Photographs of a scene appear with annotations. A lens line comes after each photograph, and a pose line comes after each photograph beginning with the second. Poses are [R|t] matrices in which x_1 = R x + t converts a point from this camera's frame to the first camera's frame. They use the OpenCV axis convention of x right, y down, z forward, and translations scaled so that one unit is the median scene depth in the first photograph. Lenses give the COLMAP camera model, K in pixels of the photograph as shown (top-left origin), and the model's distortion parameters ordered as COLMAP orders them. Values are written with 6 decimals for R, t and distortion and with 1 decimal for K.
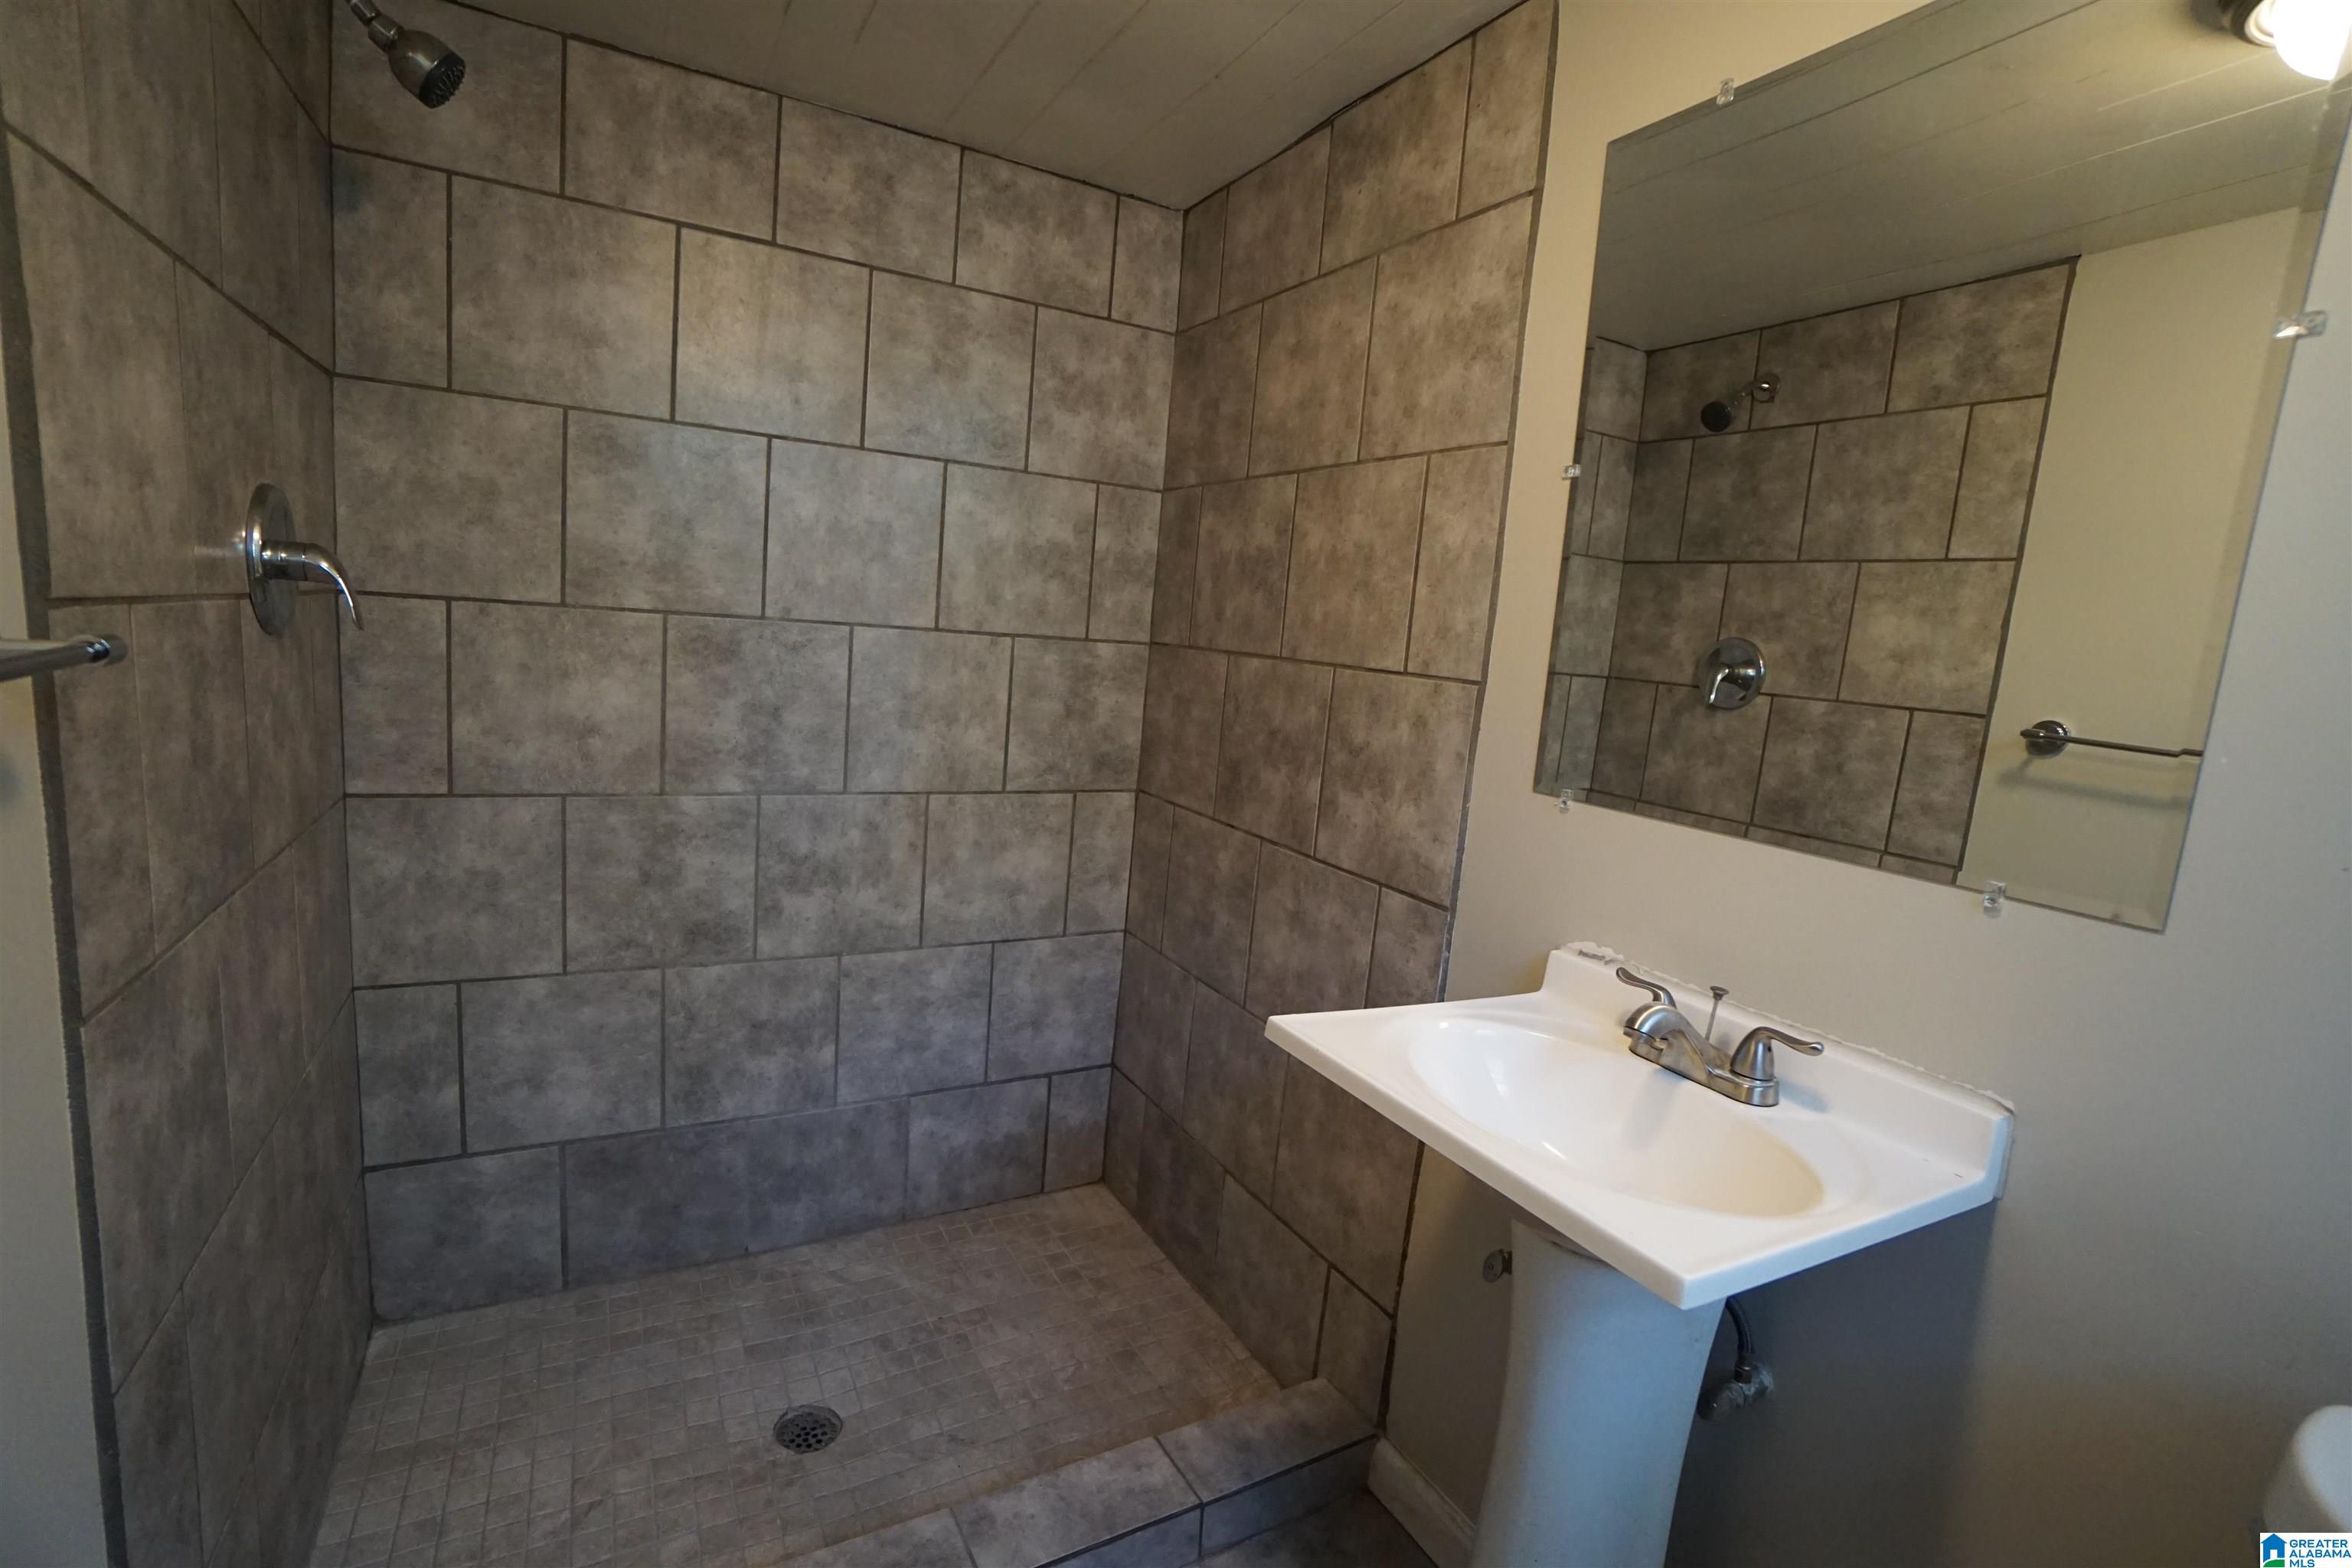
lens RADIAL K [[1034.3, 0, 1154.3], [0, 1034.3, 771.4], [0, 0, 1]] dist [-0.067641, 0.025708]
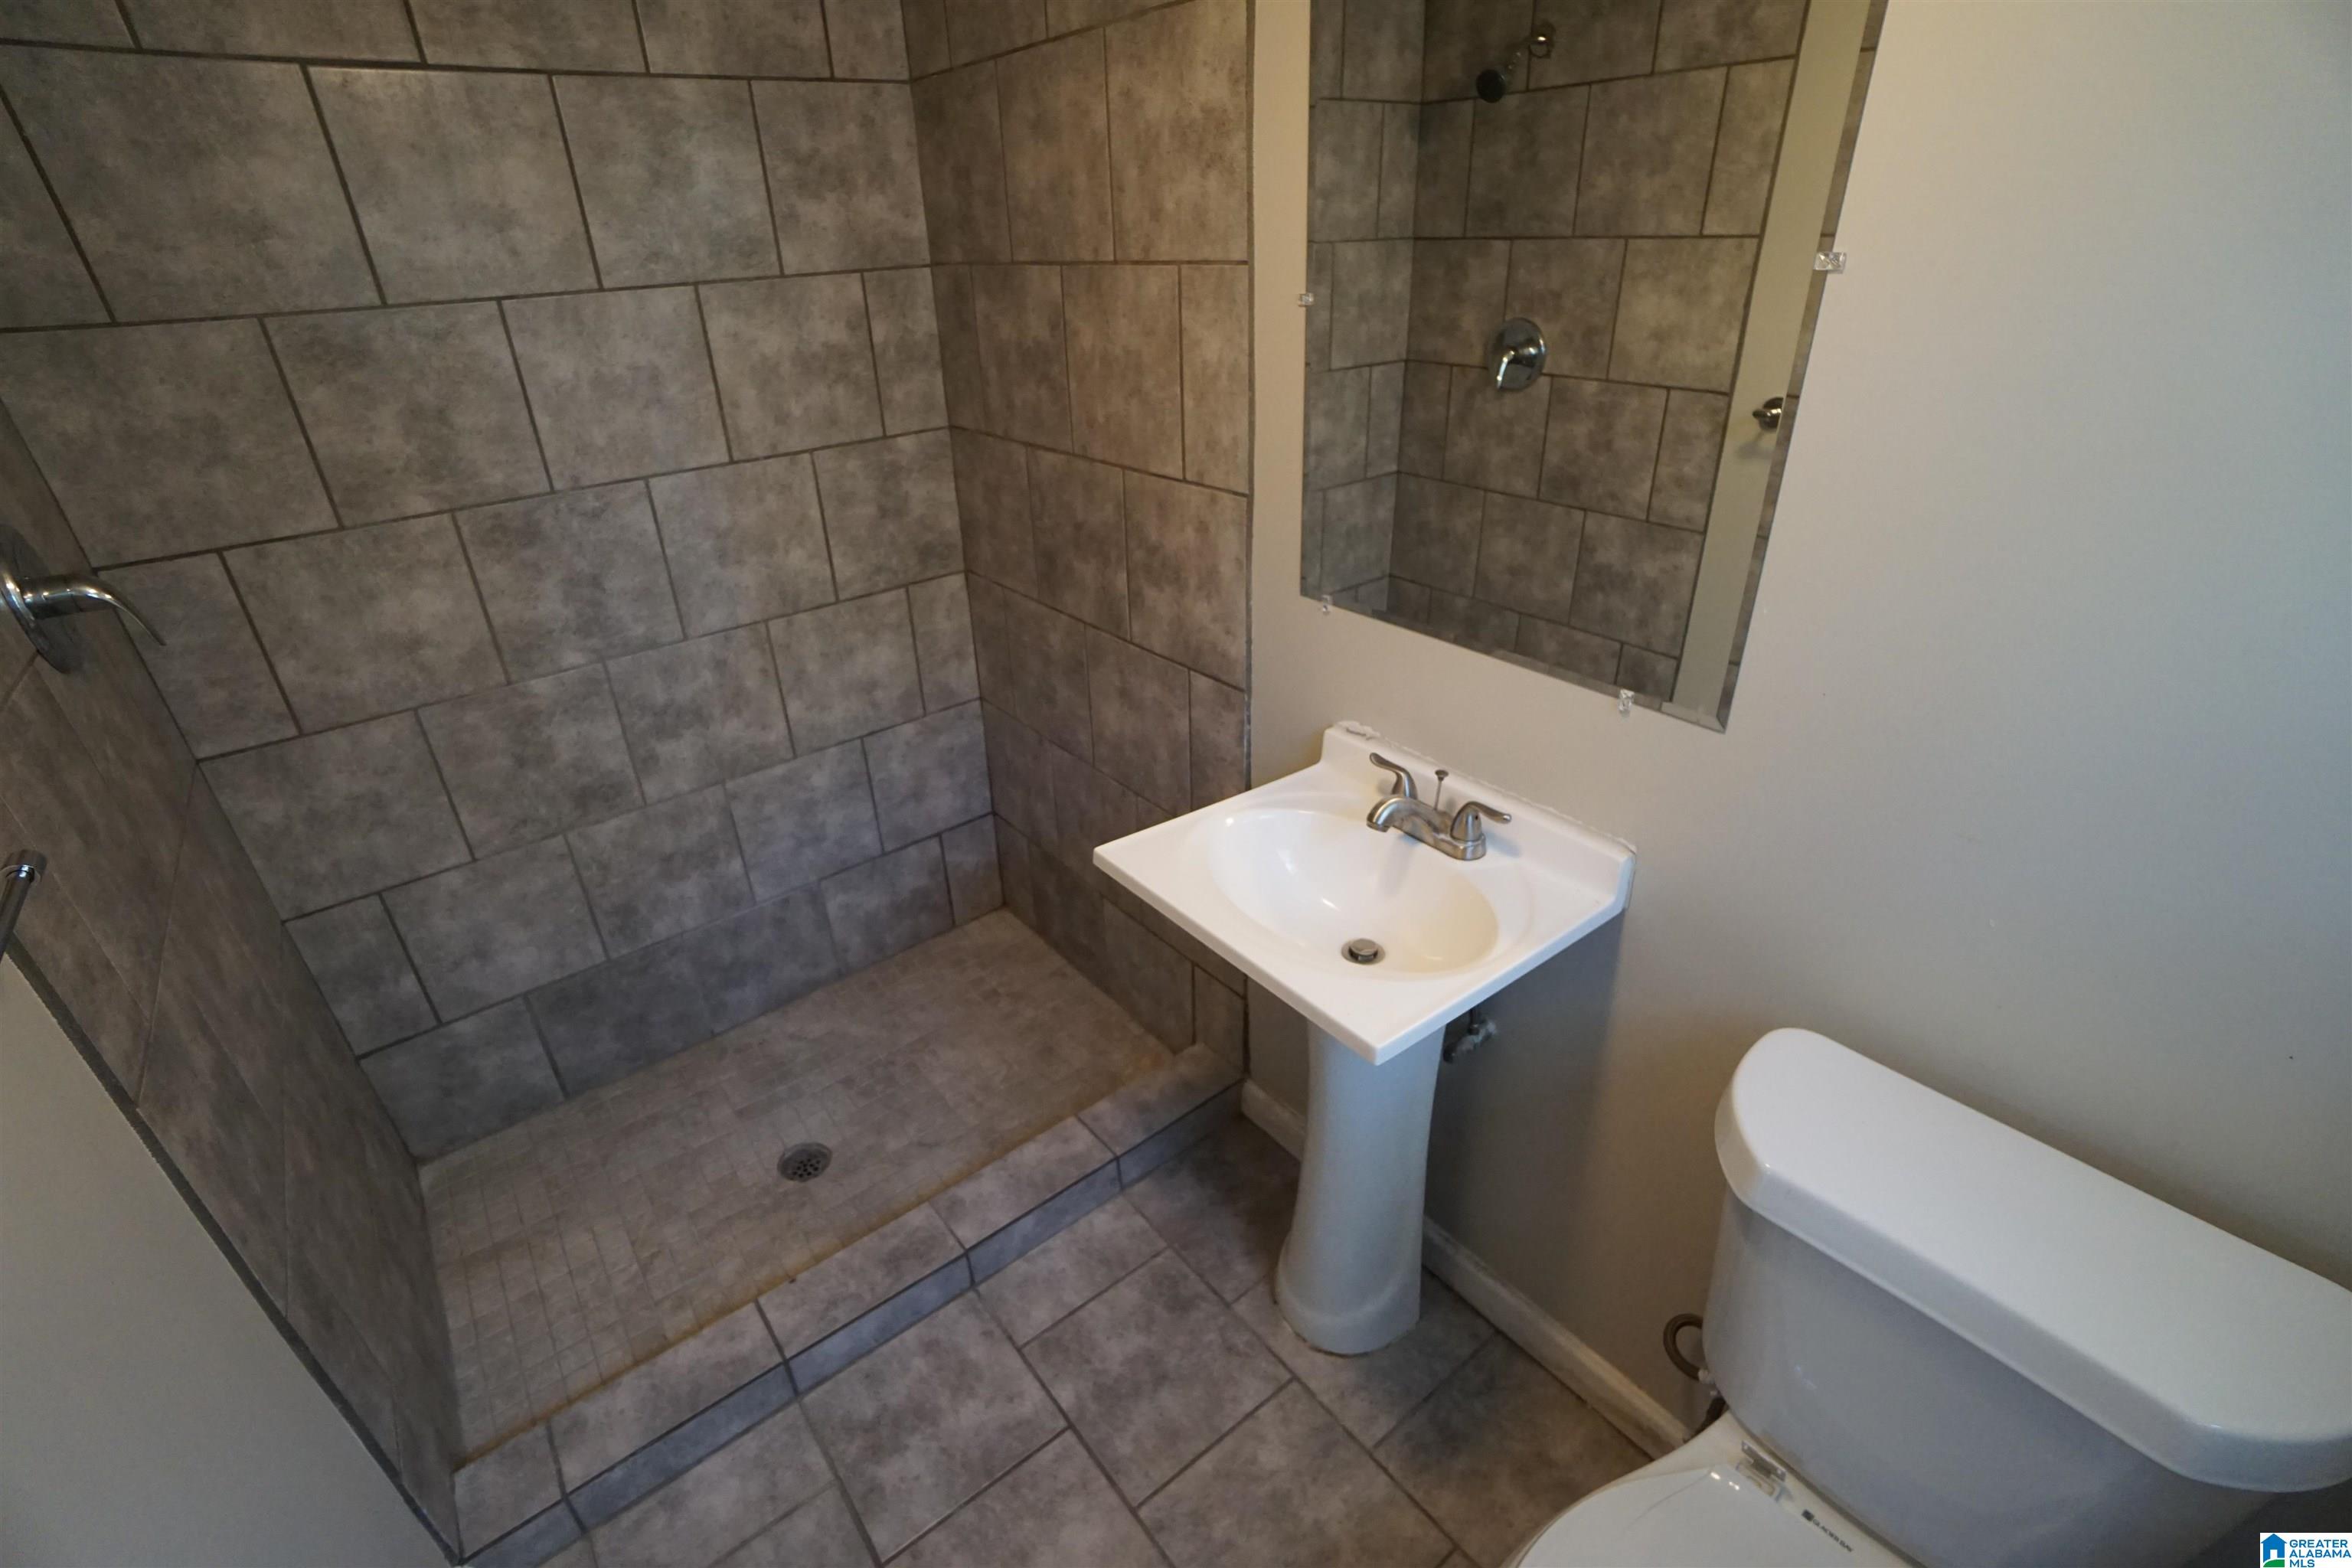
lens RADIAL K [[1034.3, 0, 1154.3], [0, 1034.3, 771.4], [0, 0, 1]] dist [-0.067641, 0.025708]
pose [[0.979668, -0.179828, 0.088952, 0.050829], [0.139246, 0.928656, 0.343815, -0.153172], [-0.144434, -0.324439, 0.934815, -0.081867]]
